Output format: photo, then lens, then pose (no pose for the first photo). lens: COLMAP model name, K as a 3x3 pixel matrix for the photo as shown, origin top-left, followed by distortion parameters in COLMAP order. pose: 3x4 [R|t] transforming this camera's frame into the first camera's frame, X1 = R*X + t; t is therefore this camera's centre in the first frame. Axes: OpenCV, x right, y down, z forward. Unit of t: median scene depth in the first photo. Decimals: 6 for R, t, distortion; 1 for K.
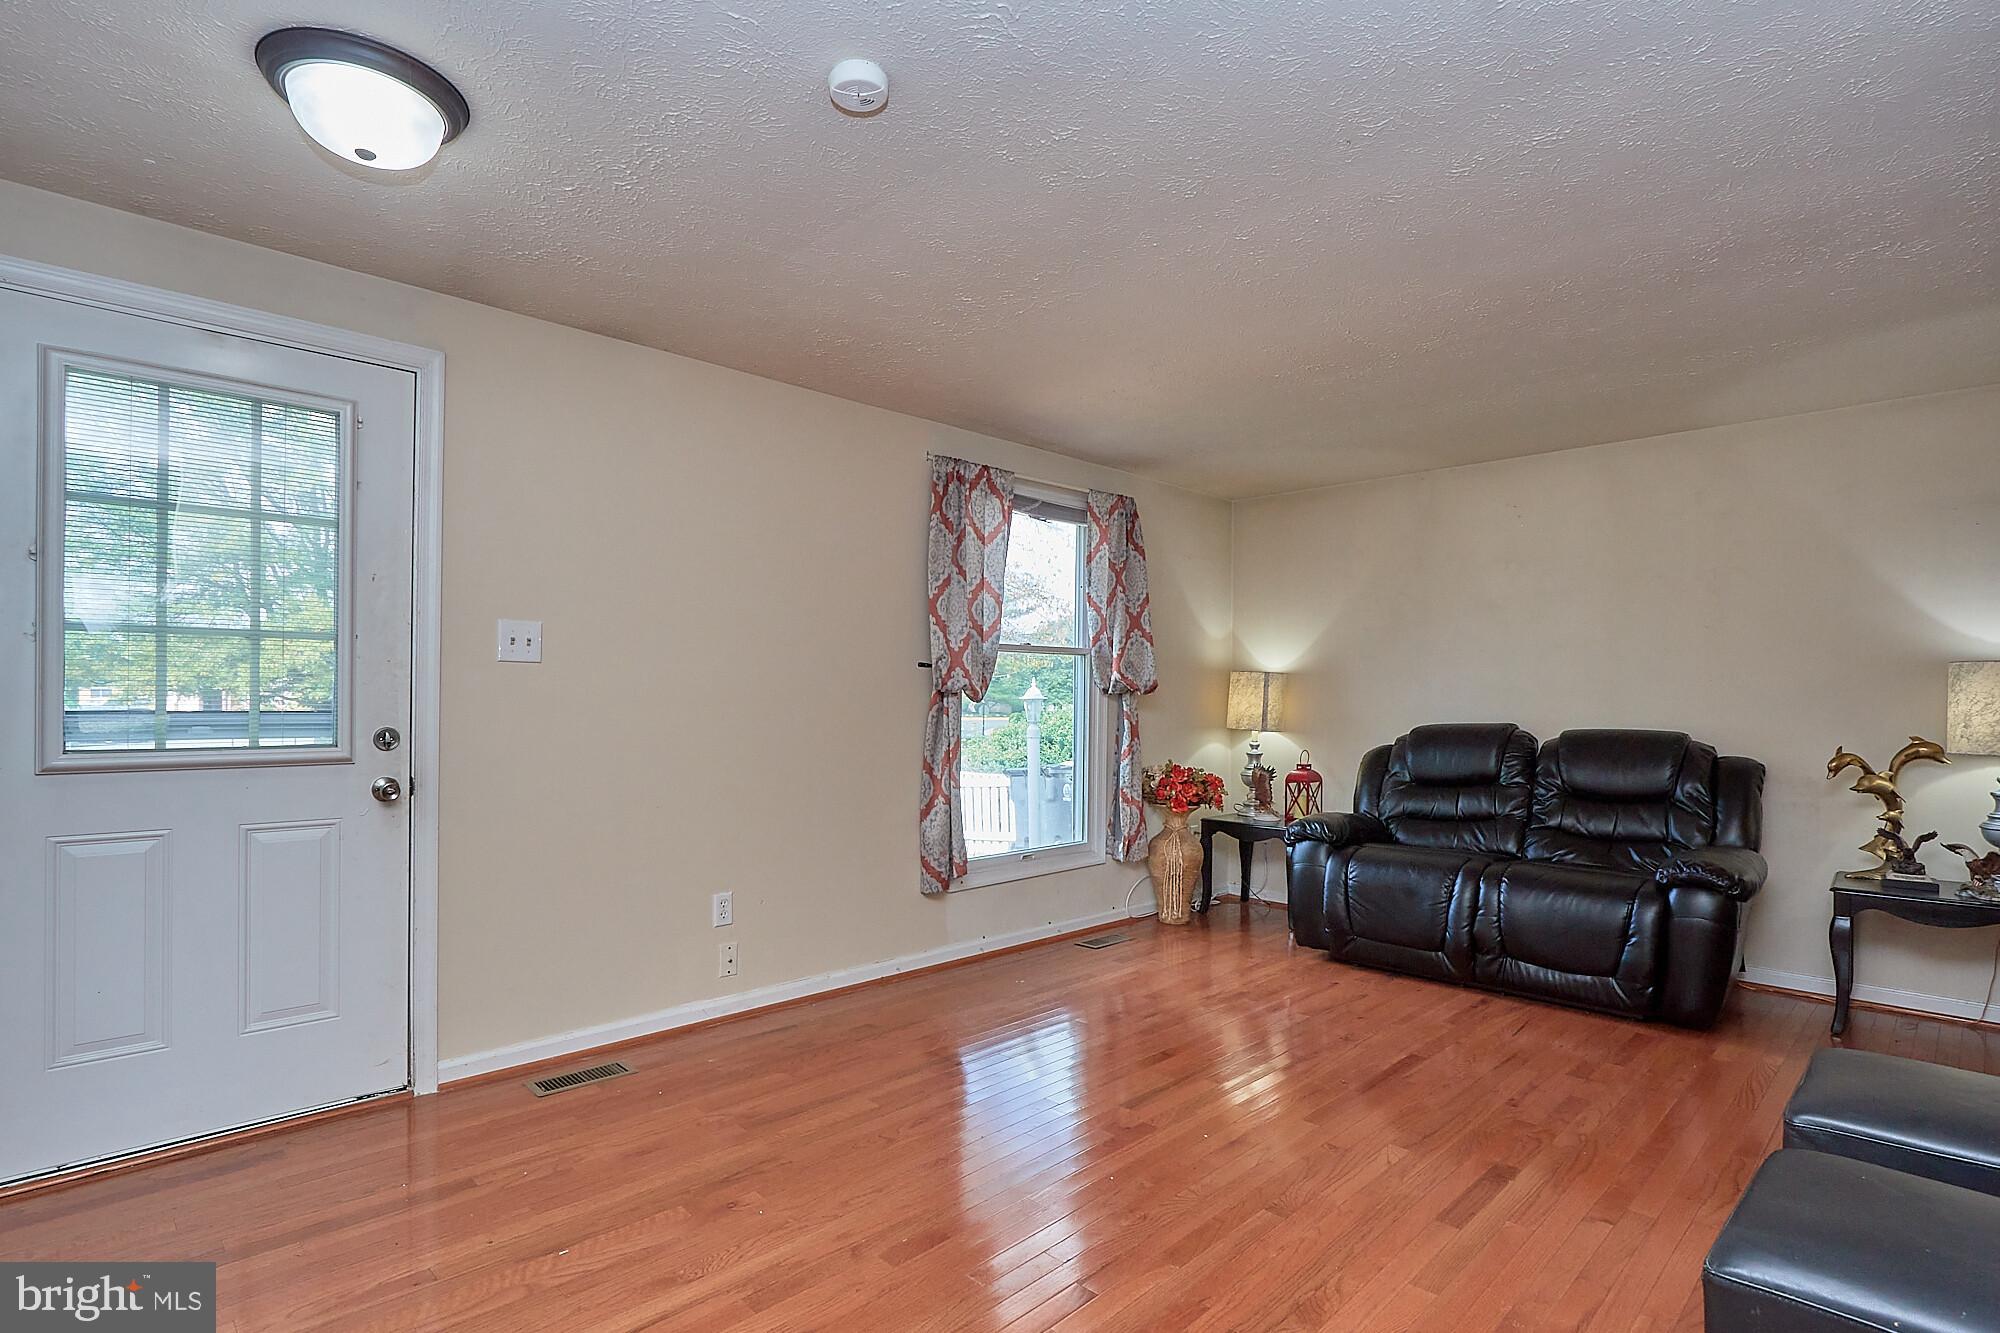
lens RADIAL K [[991.5, 0, 995.2], [0, 991.5, 685.9], [0, 0, 1]] dist [-0.006486, -0.000882]
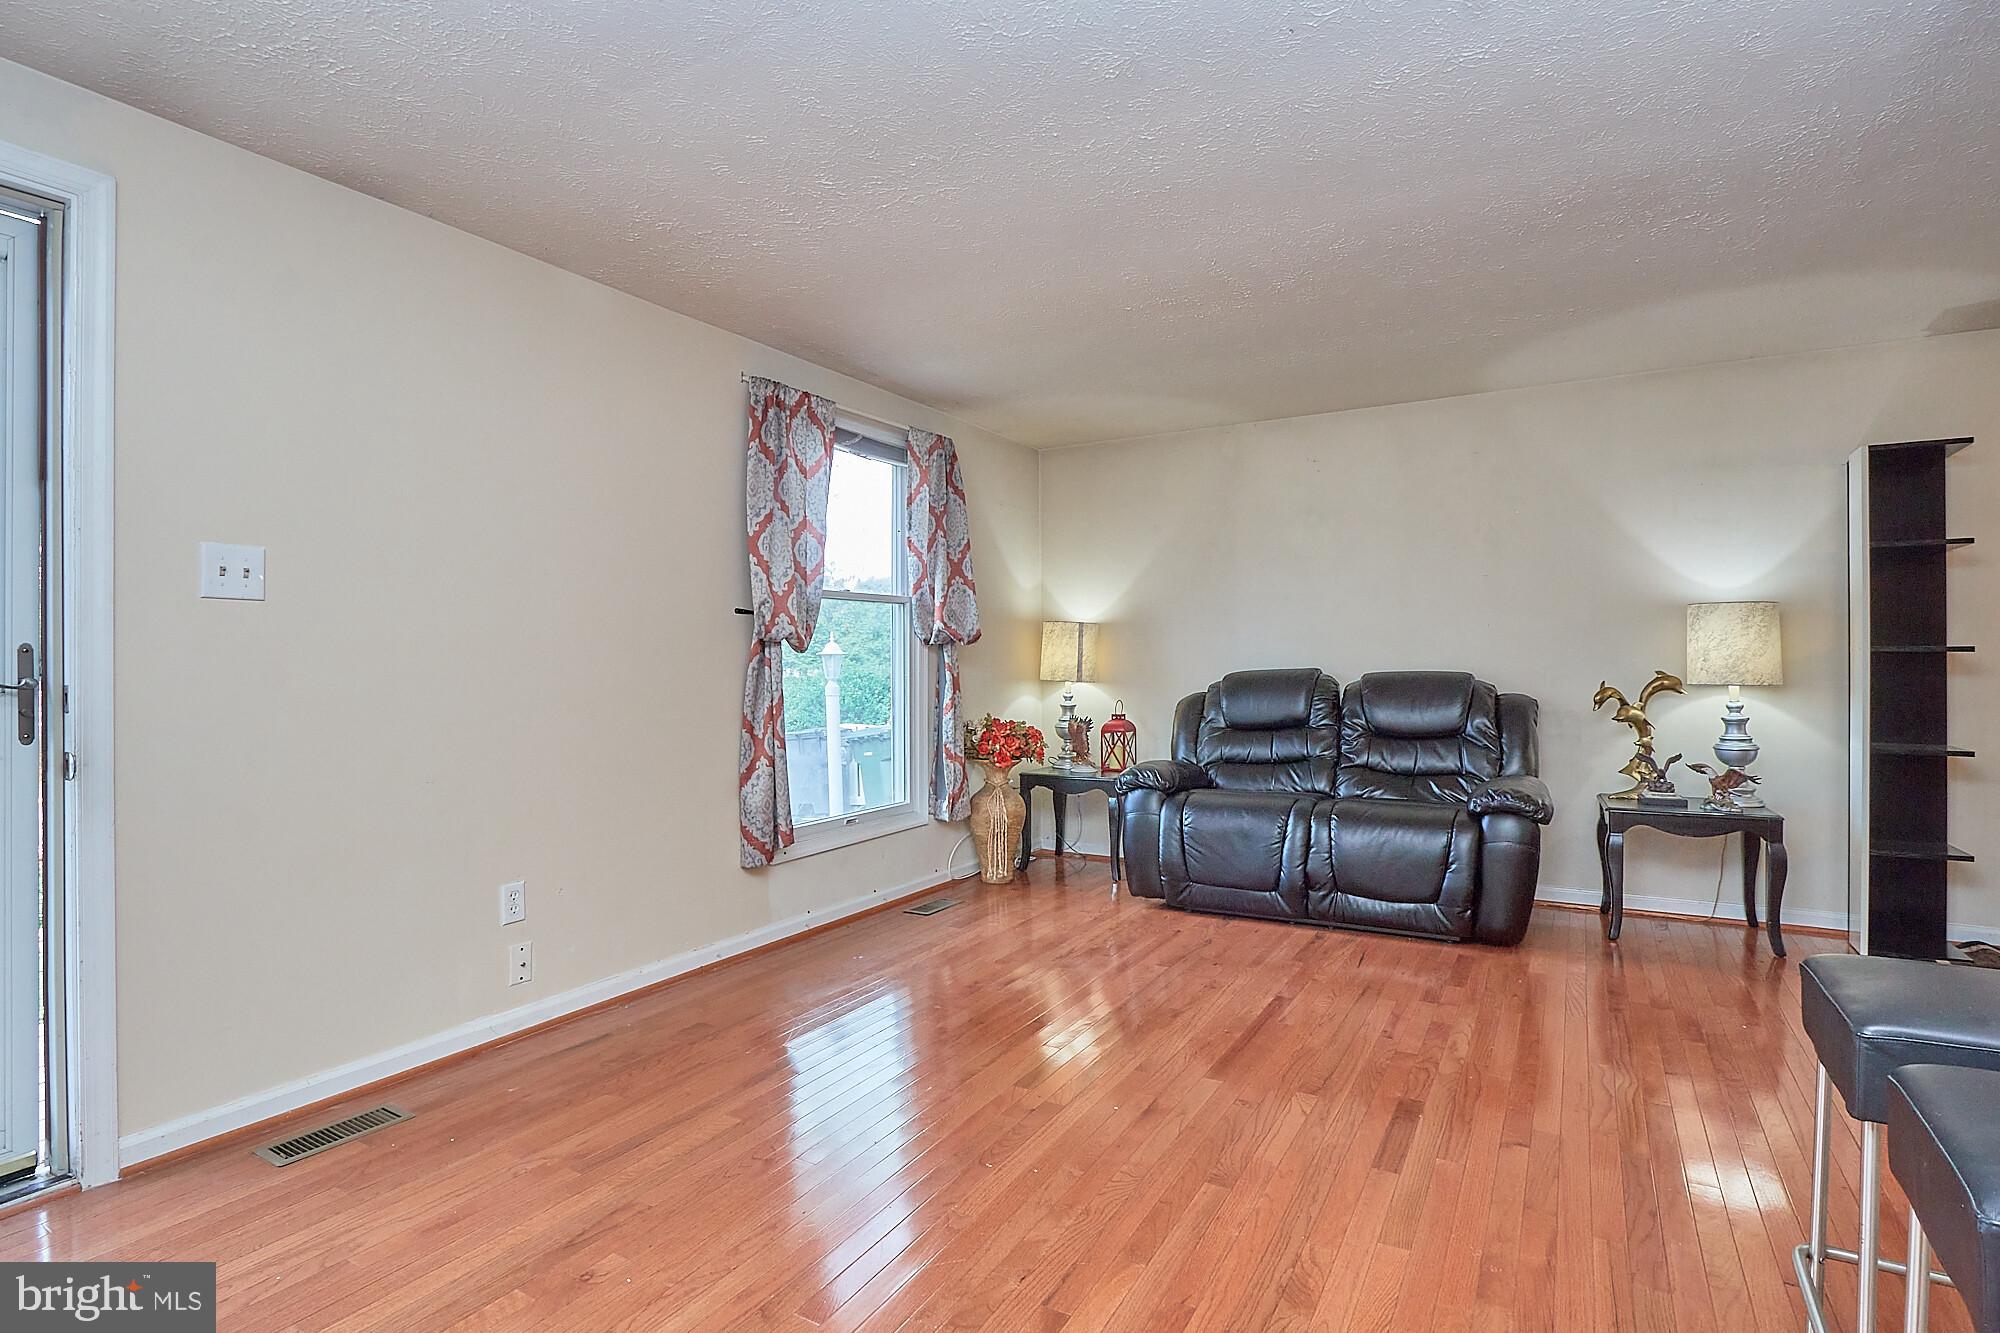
lens RADIAL K [[991.5, 0, 1001.6], [0, 991.5, 651.2], [0, 0, 1]] dist [-0.006486, -0.000882]
pose [[0.966348, -0.011108, 0.256998, -0.081652], [0.010890, 0.999938, 0.002274, 0.016595], [-0.257008, 0.000601, 0.966409, 0.088527]]
